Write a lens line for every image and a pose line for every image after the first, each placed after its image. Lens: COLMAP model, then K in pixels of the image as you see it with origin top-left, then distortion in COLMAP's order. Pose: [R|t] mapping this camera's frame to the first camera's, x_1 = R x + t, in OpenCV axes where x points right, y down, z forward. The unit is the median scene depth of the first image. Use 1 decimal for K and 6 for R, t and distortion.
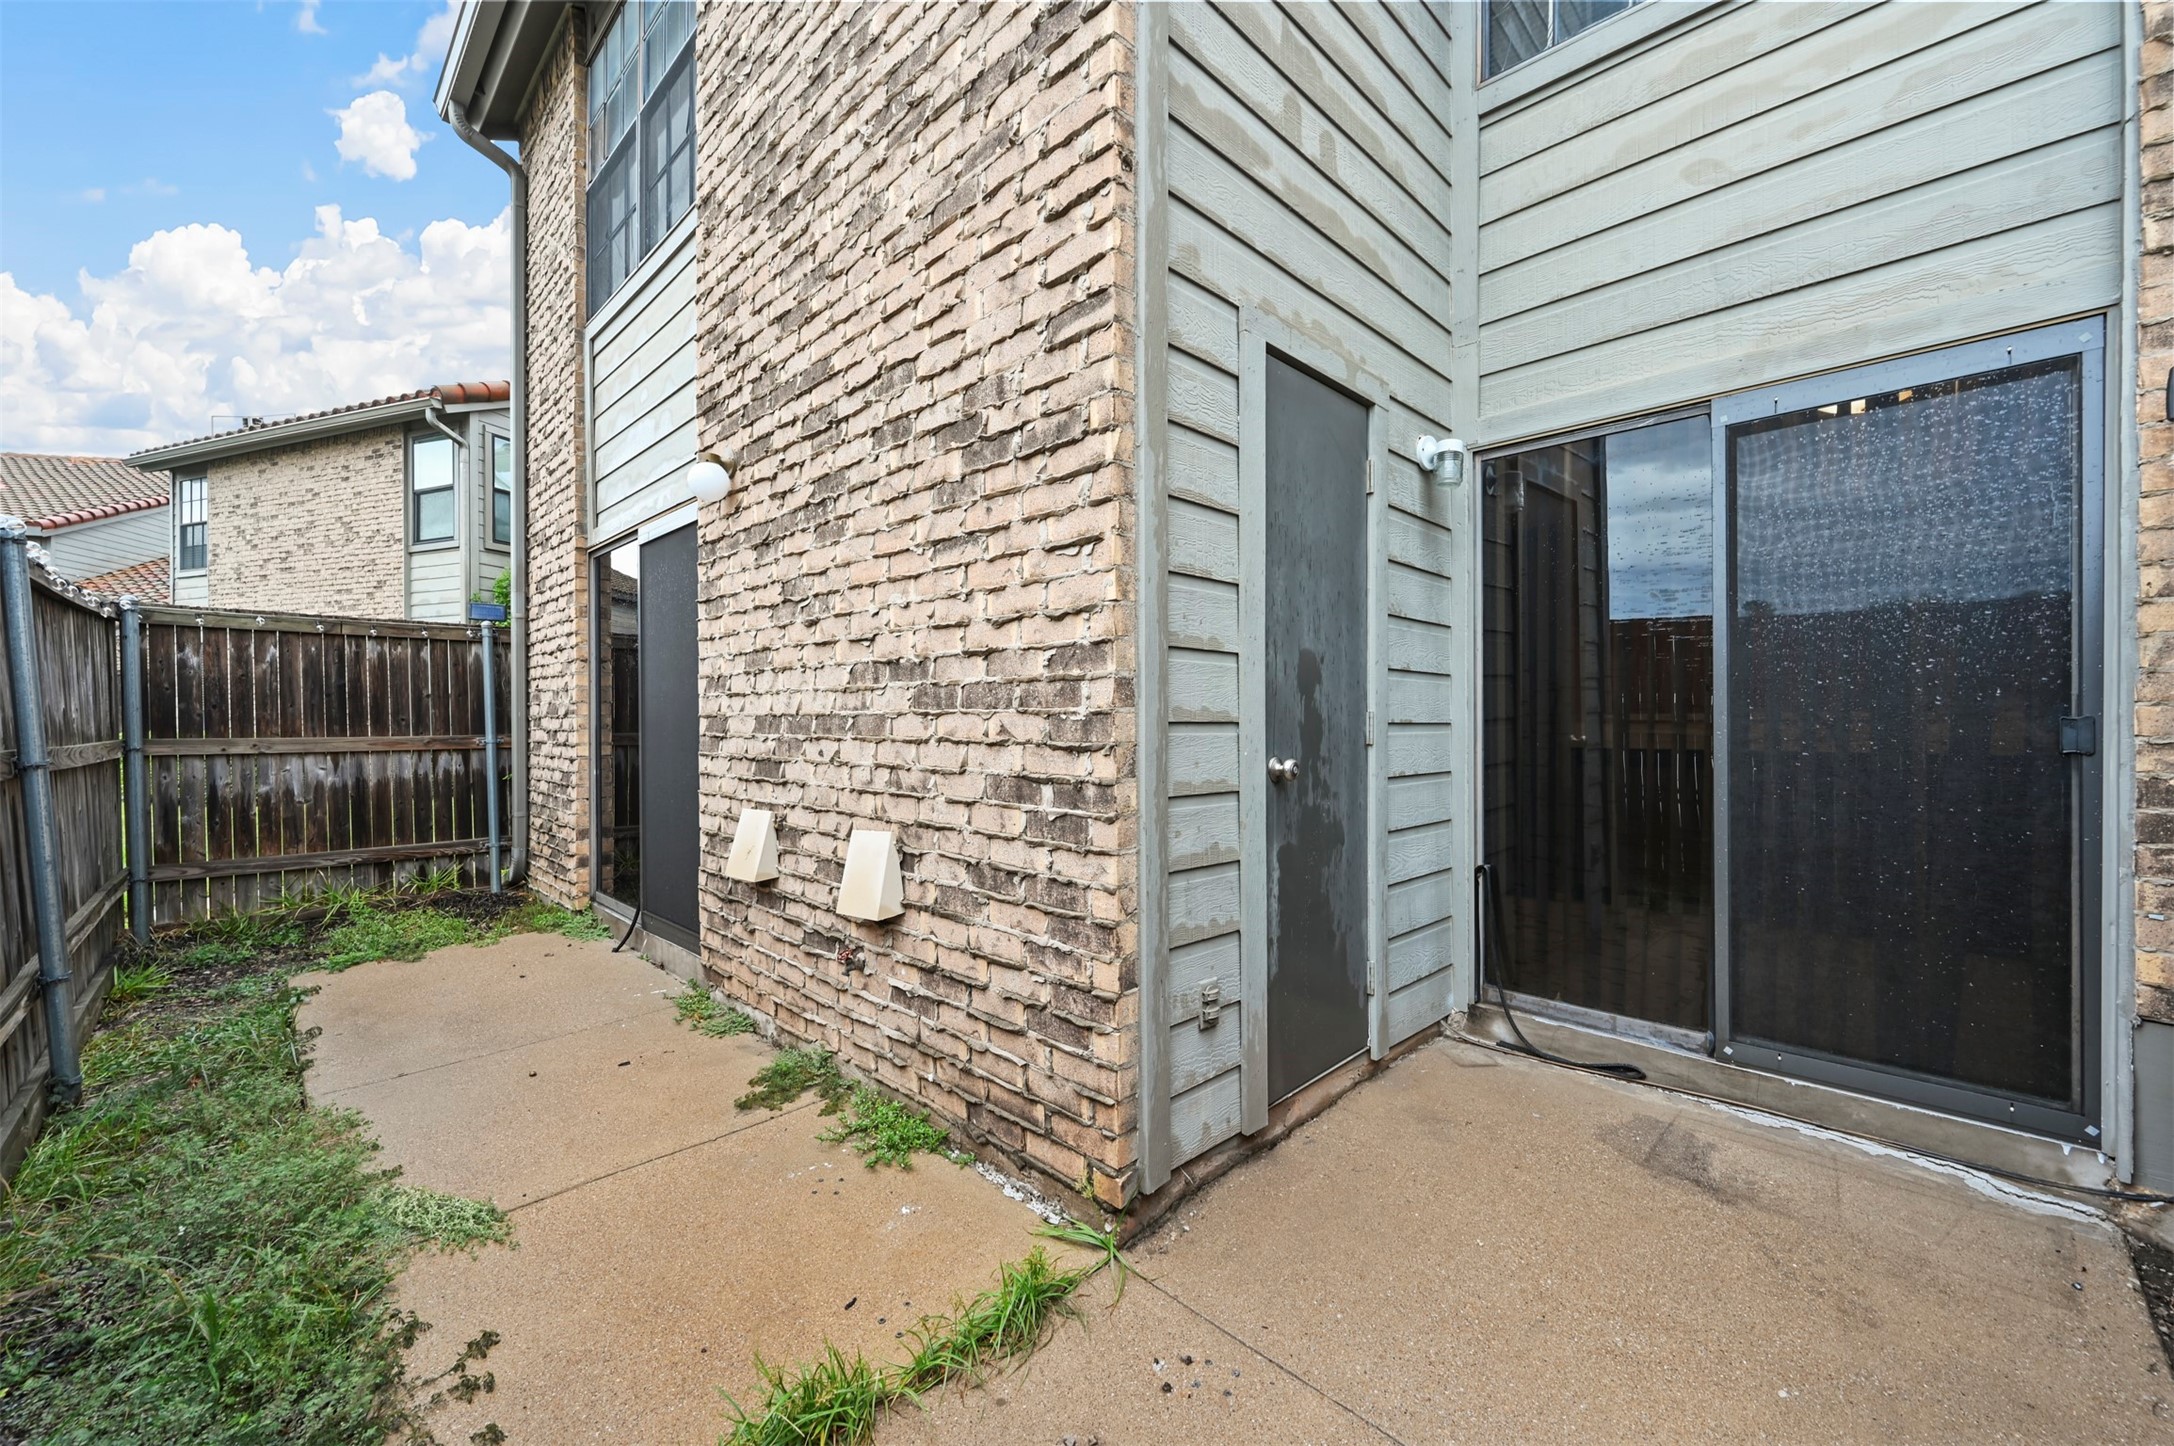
lens RADIAL K [[863.8, 0, 1089.7], [0, 863.8, 730.3], [0, 0, 1]] dist [-0.001356, 0.001176]
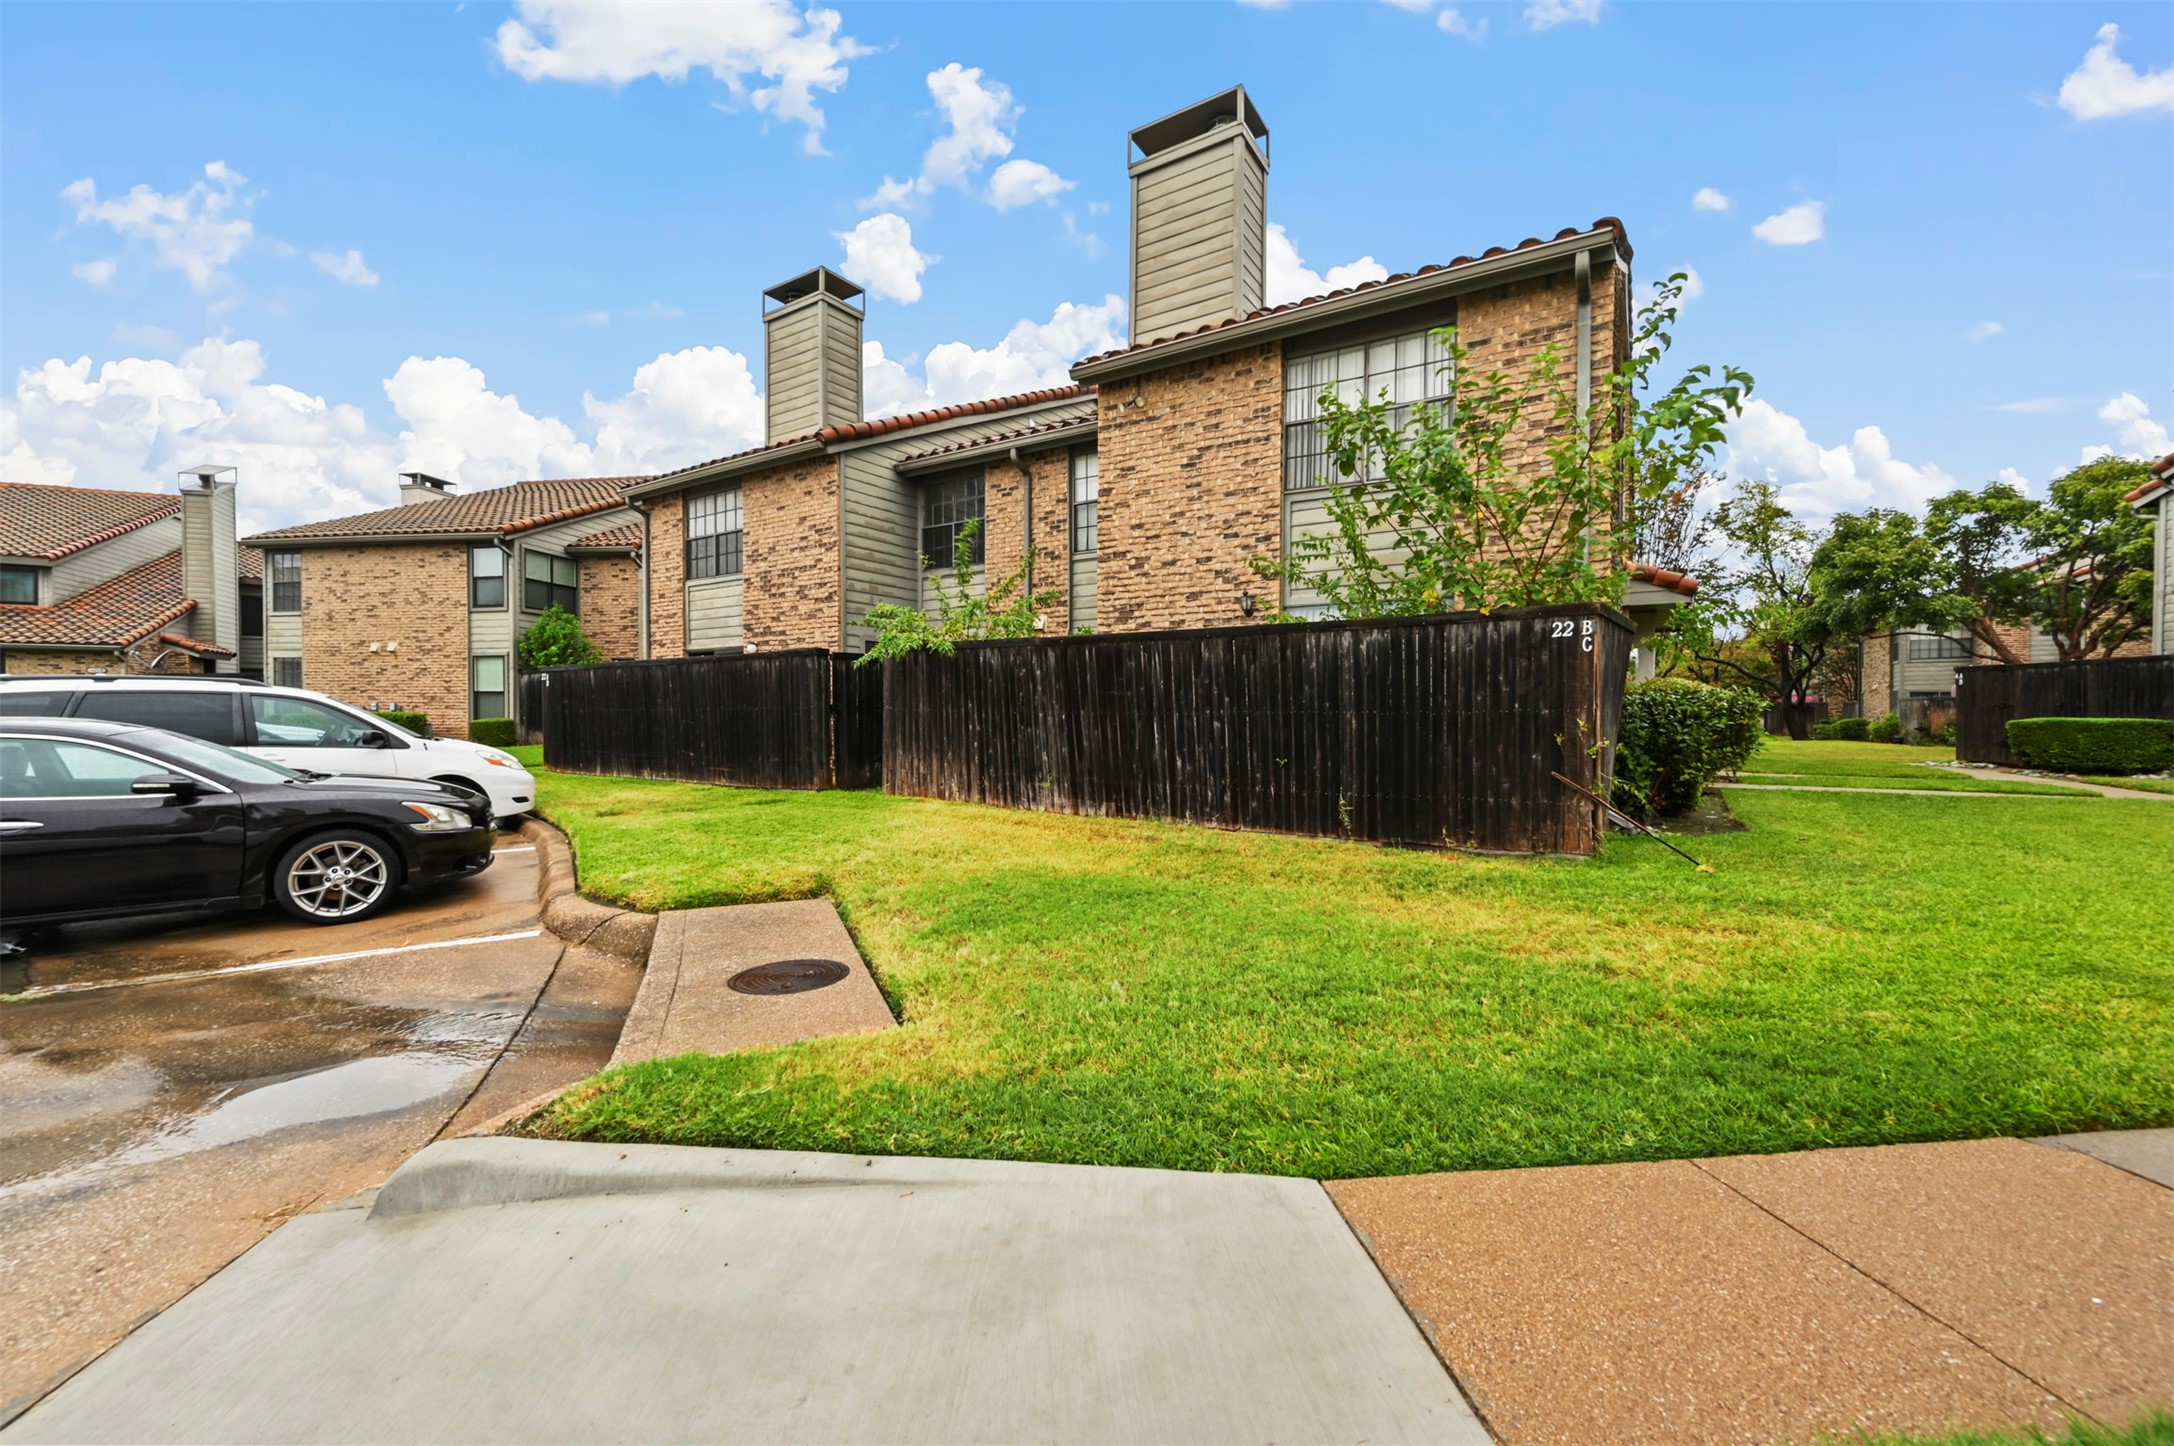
lens RADIAL K [[863.8, 0, 1085.1], [0, 863.8, 714.0], [0, 0, 1]] dist [-0.001356, 0.001176]
pose [[0.975606, -0.008031, 0.219383, 0.062019], [0.006595, 0.999952, 0.007276, 0.002284], [-0.219431, -0.005652, 0.975612, -1.022368]]
